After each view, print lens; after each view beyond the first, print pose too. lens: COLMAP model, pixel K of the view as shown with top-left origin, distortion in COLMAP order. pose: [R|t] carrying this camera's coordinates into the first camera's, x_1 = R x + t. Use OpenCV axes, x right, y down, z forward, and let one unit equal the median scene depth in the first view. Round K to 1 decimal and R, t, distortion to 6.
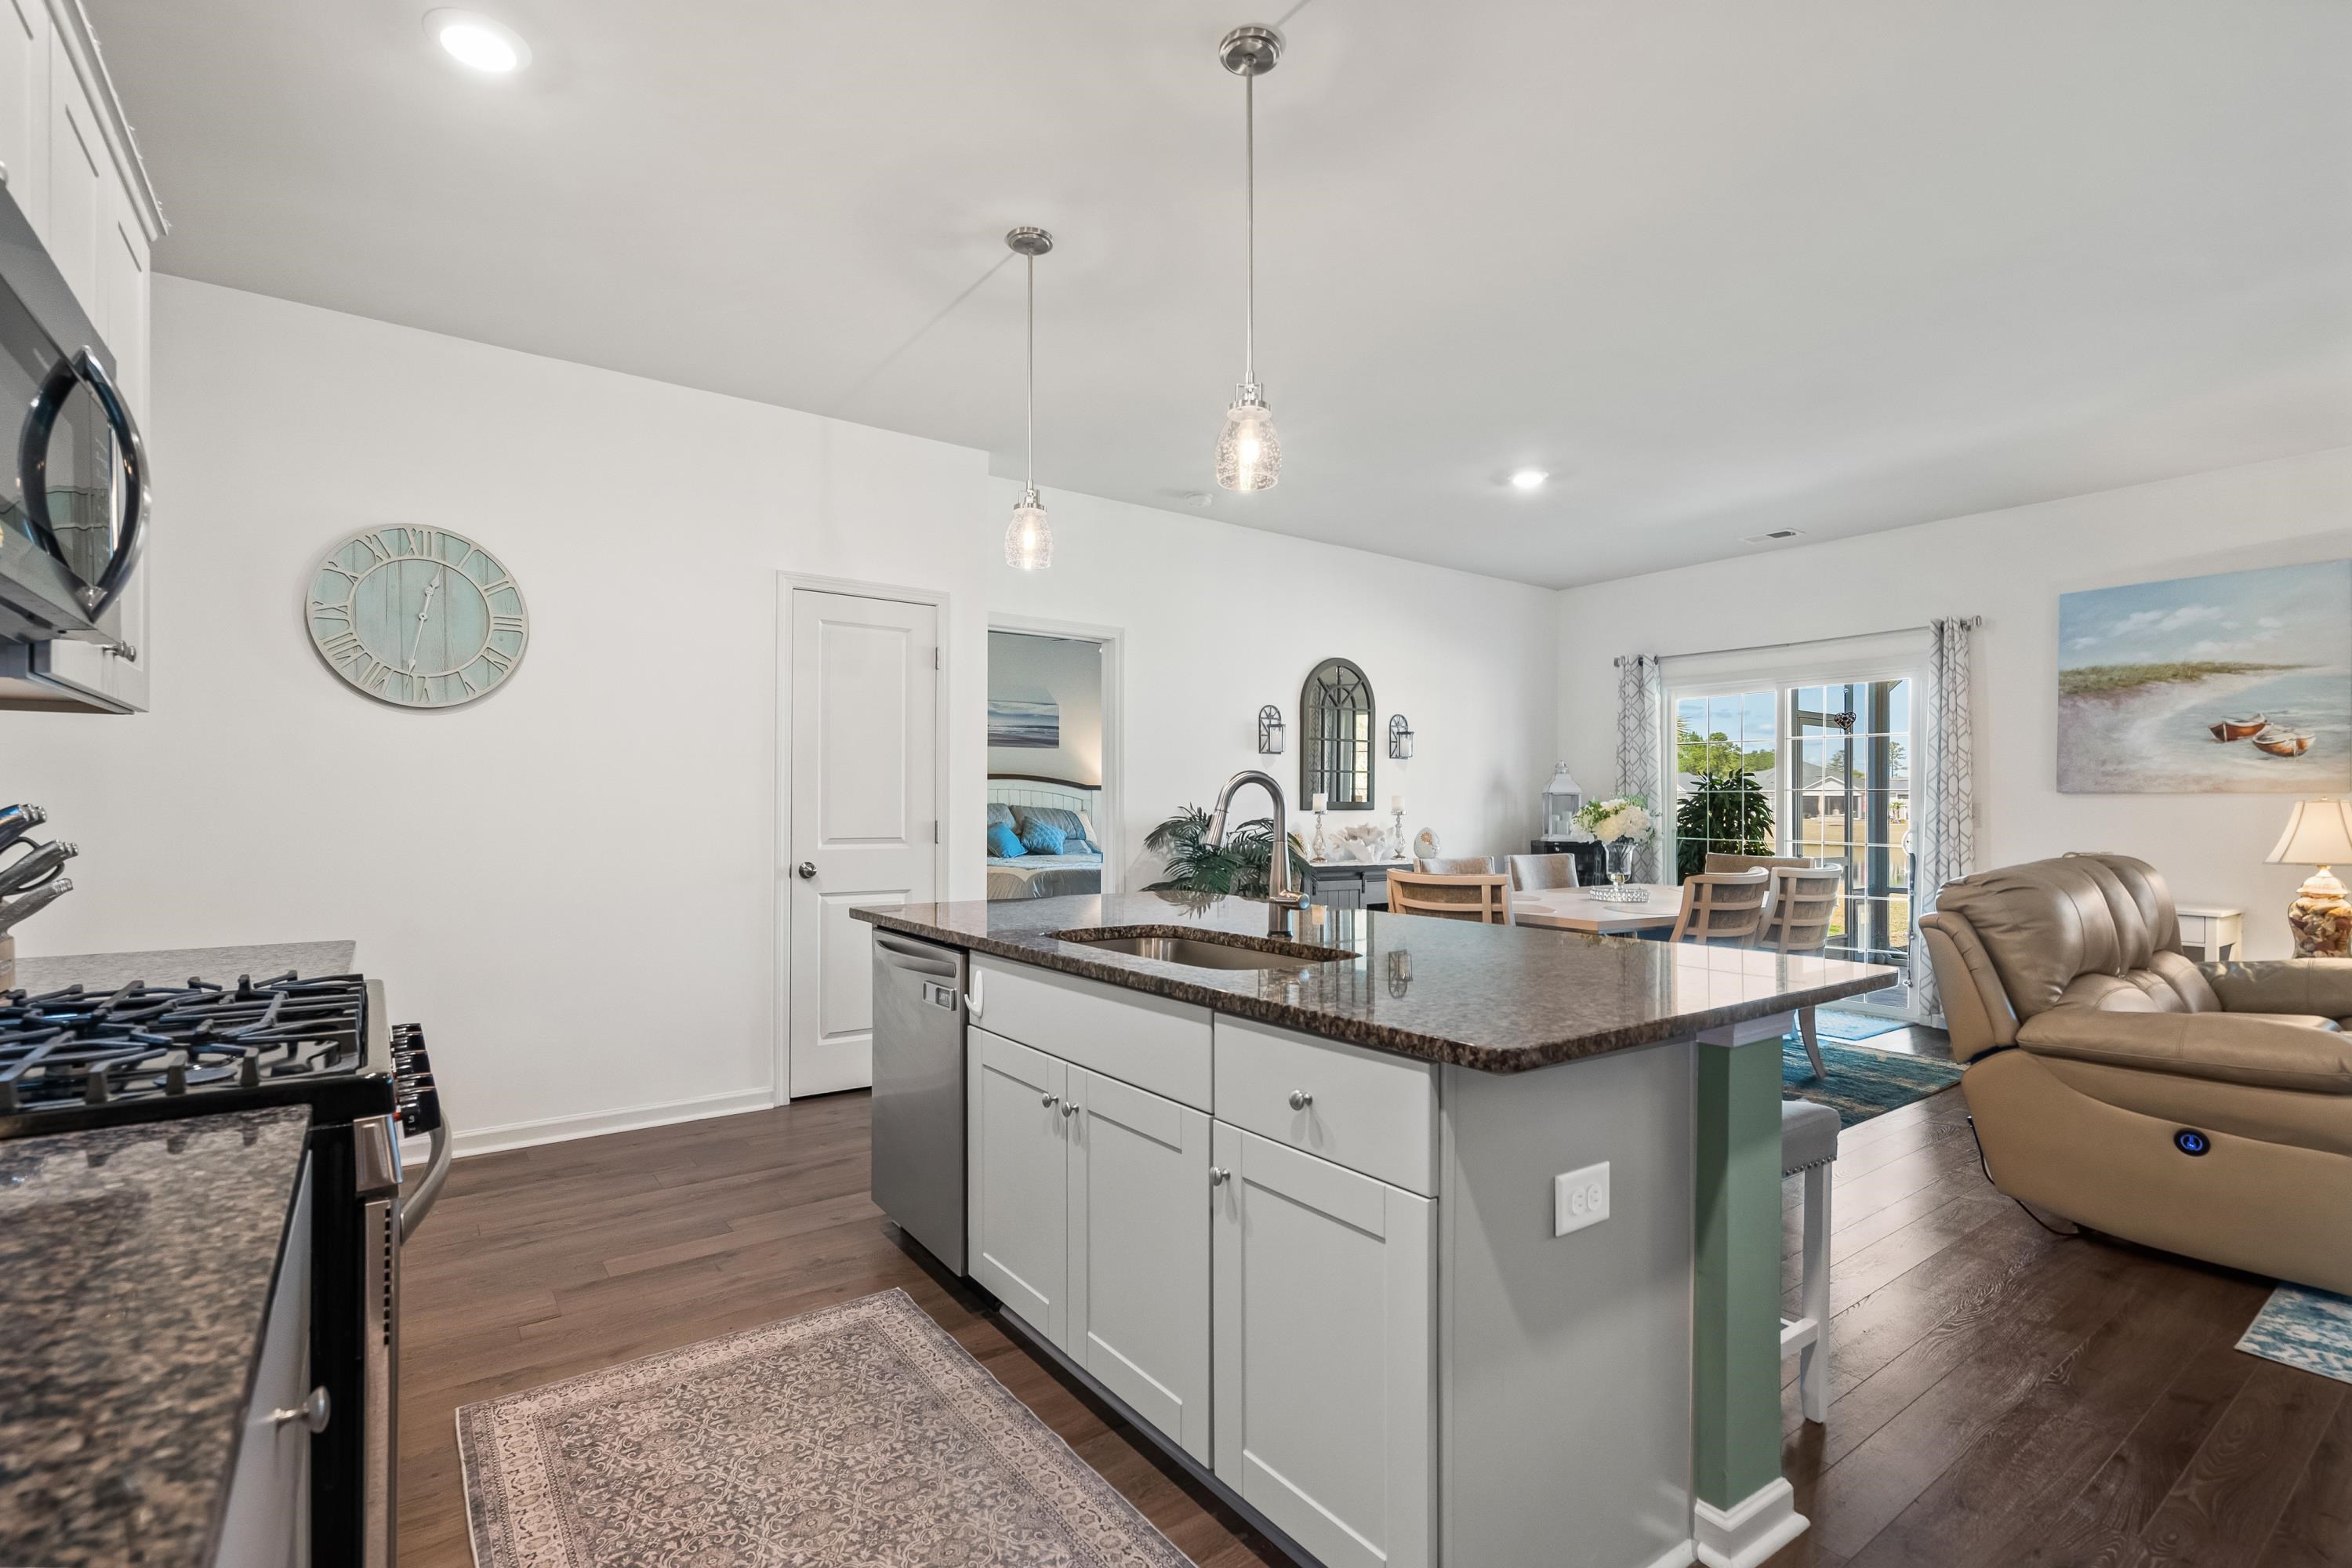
lens RADIAL K [[1079.1, 0, 1174.7], [0, 1079.1, 815.0], [0, 0, 1]] dist [-0.001119, -0.000193]
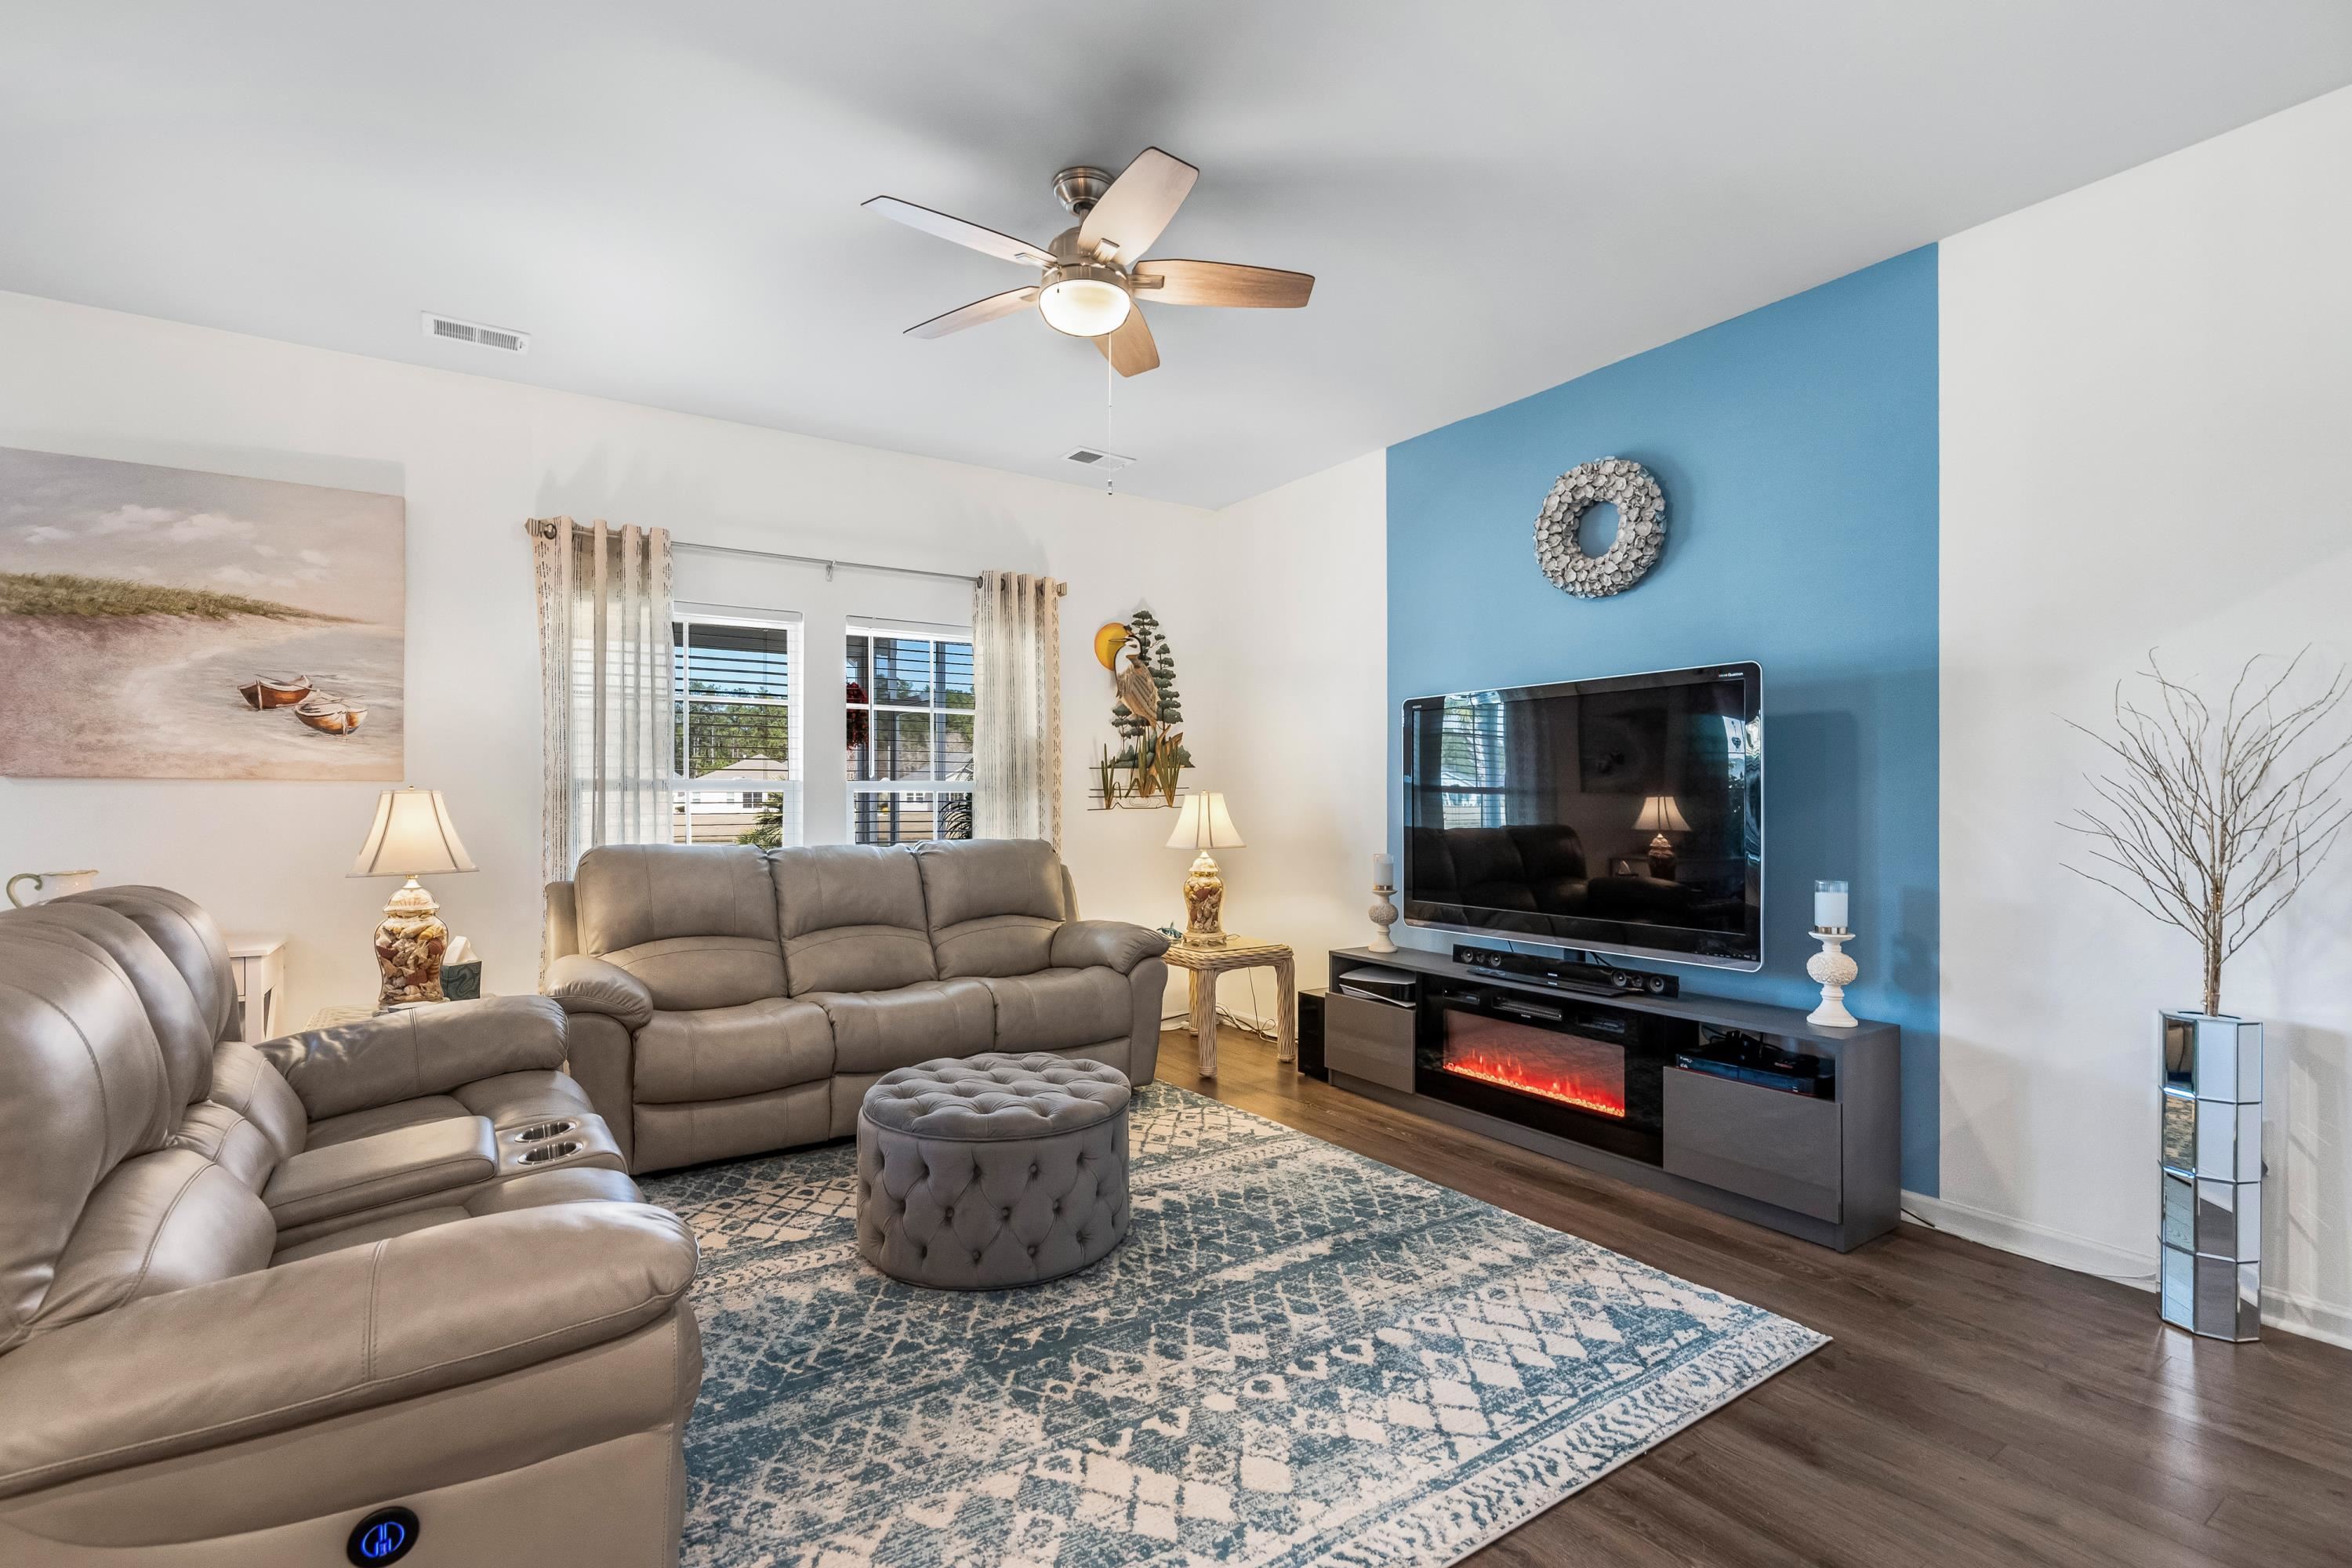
lens RADIAL K [[1073.6, 0, 1171.7], [0, 1073.6, 795.7], [0, 0, 1]] dist [-0.003286, -0.000349]
pose [[0.040774, 0.001606, 0.999167, 0.284204], [0.007720, 0.999968, -0.001923, -0.003769], [-0.999139, 0.007792, 0.040760, 0.364993]]
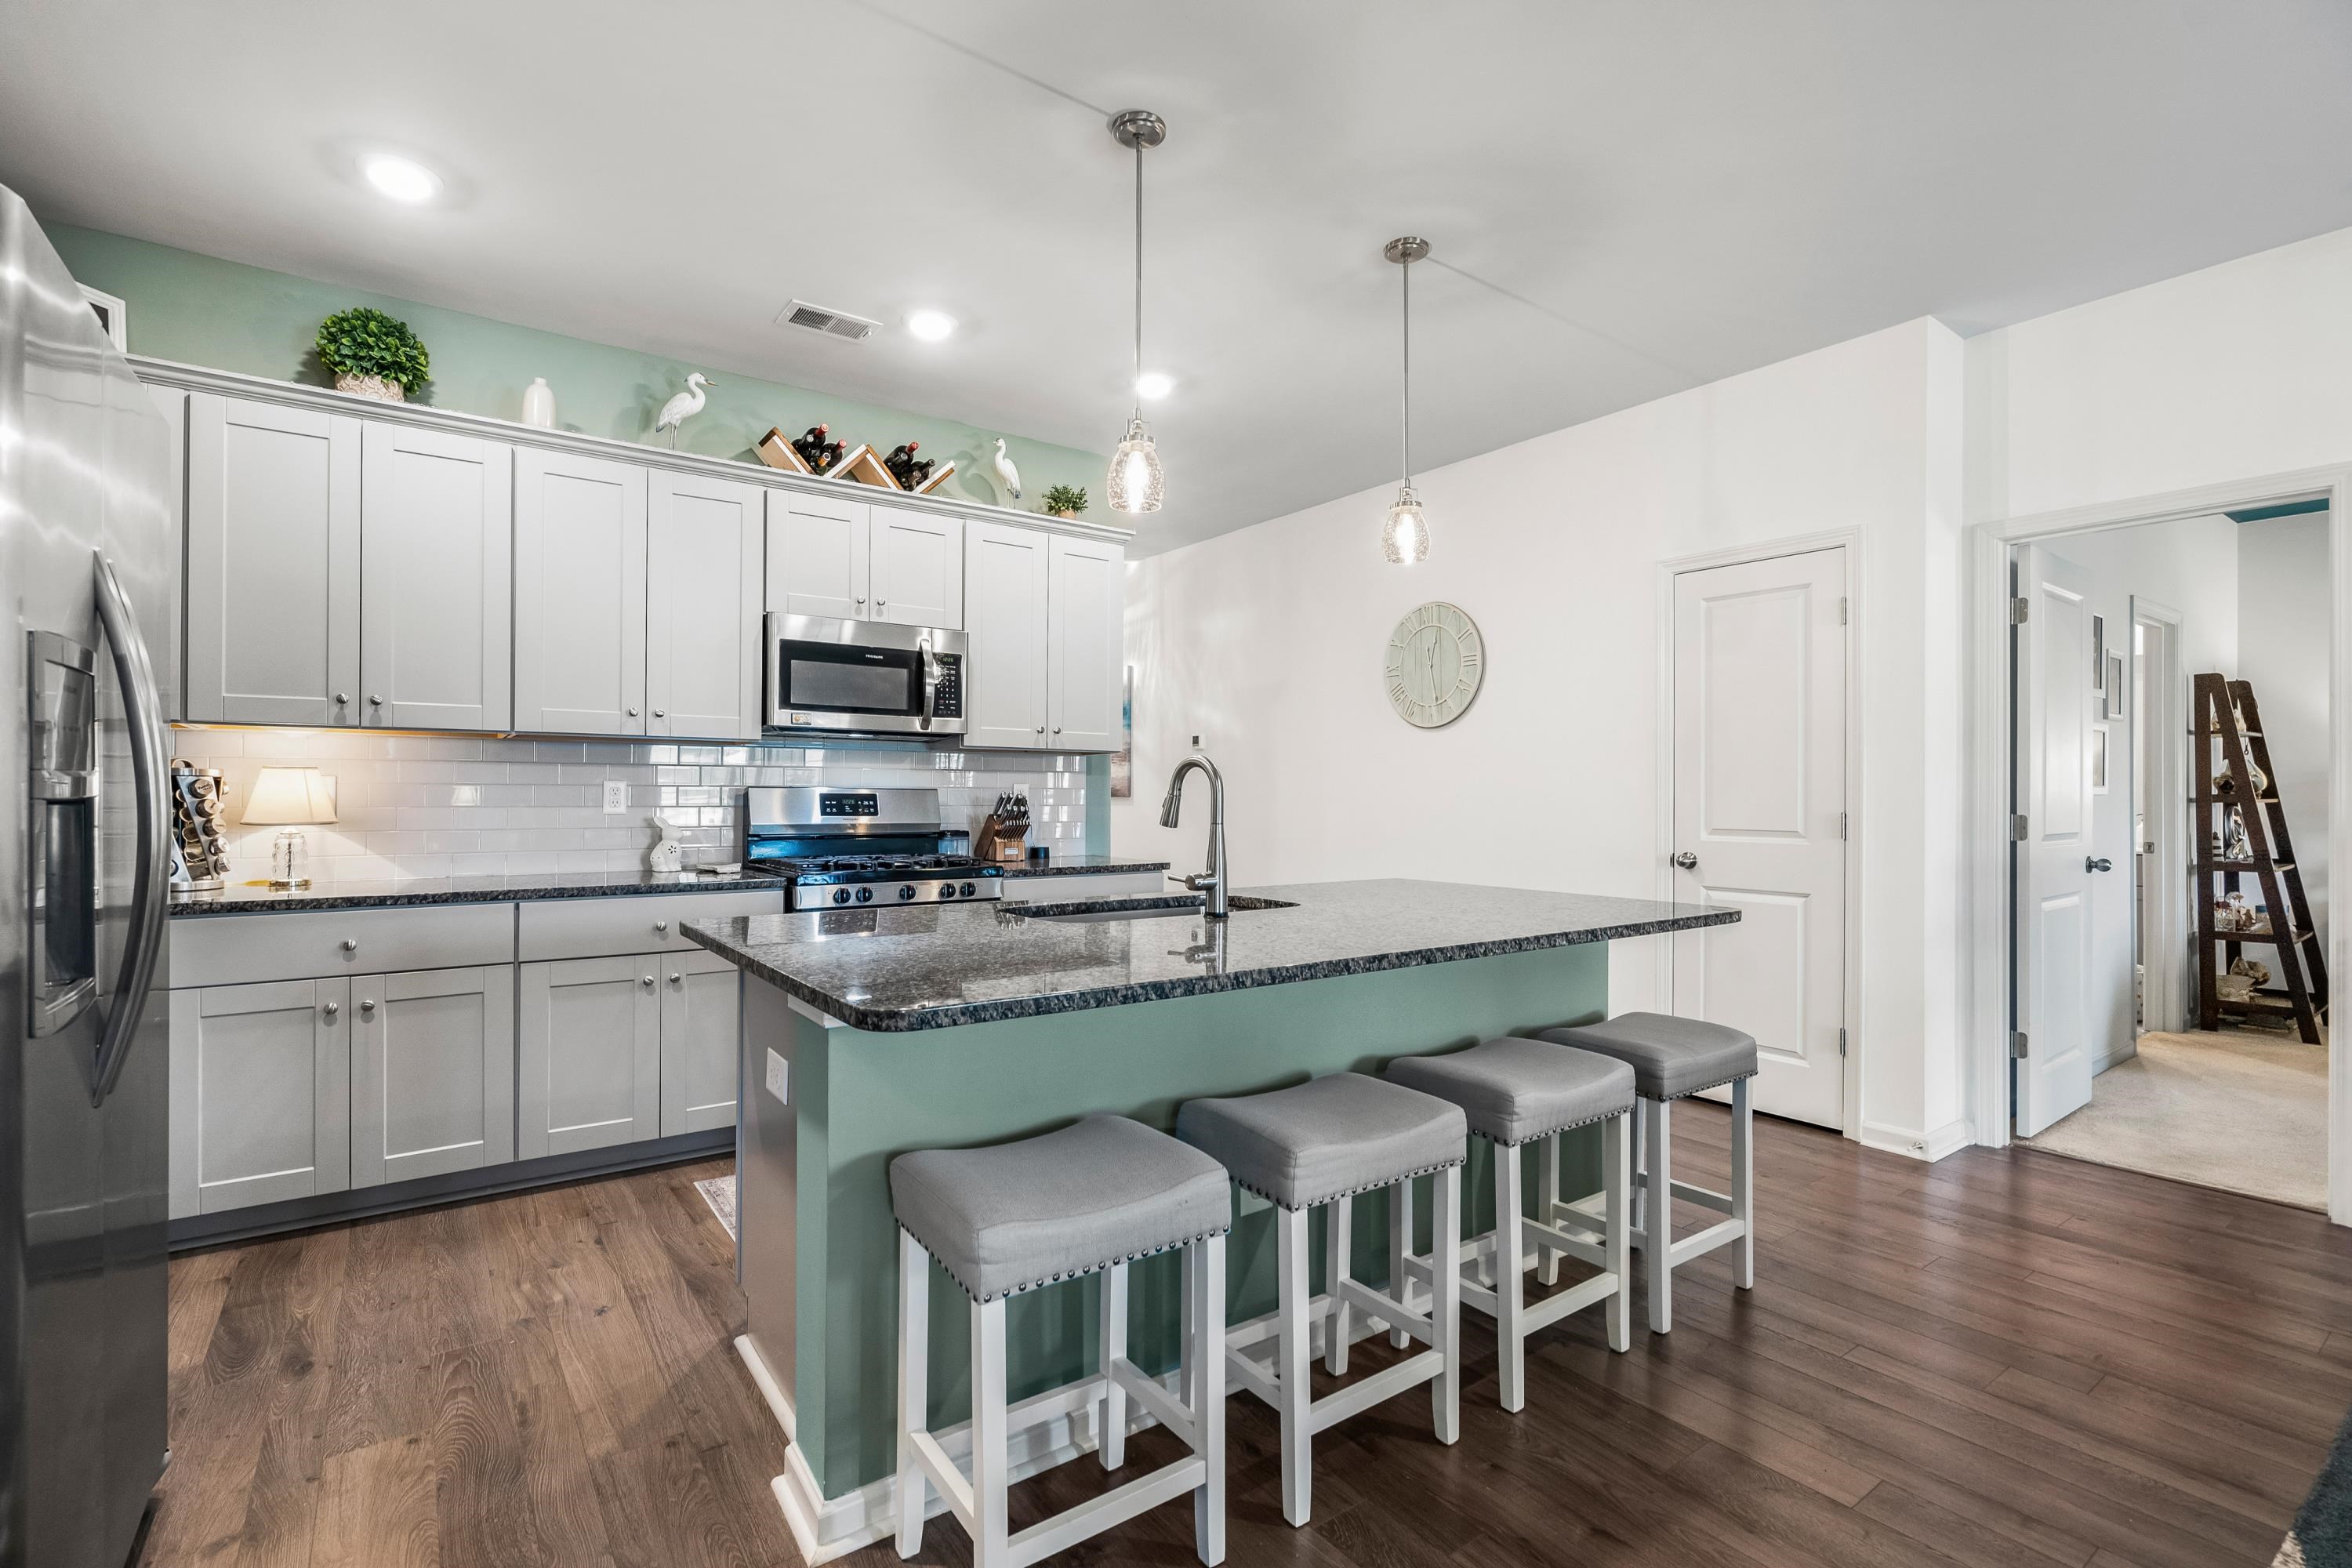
lens RADIAL K [[1064.5, 0, 1169.2], [0, 1064.5, 790.3], [0, 0, 1]] dist [-0.003436, 0.001134]
pose [[-0.010233, -0.006000, -0.999930, 0.556307], [-0.011295, 0.999919, -0.005884, -0.000894], [0.999884, 0.011234, -0.010300, 0.488033]]
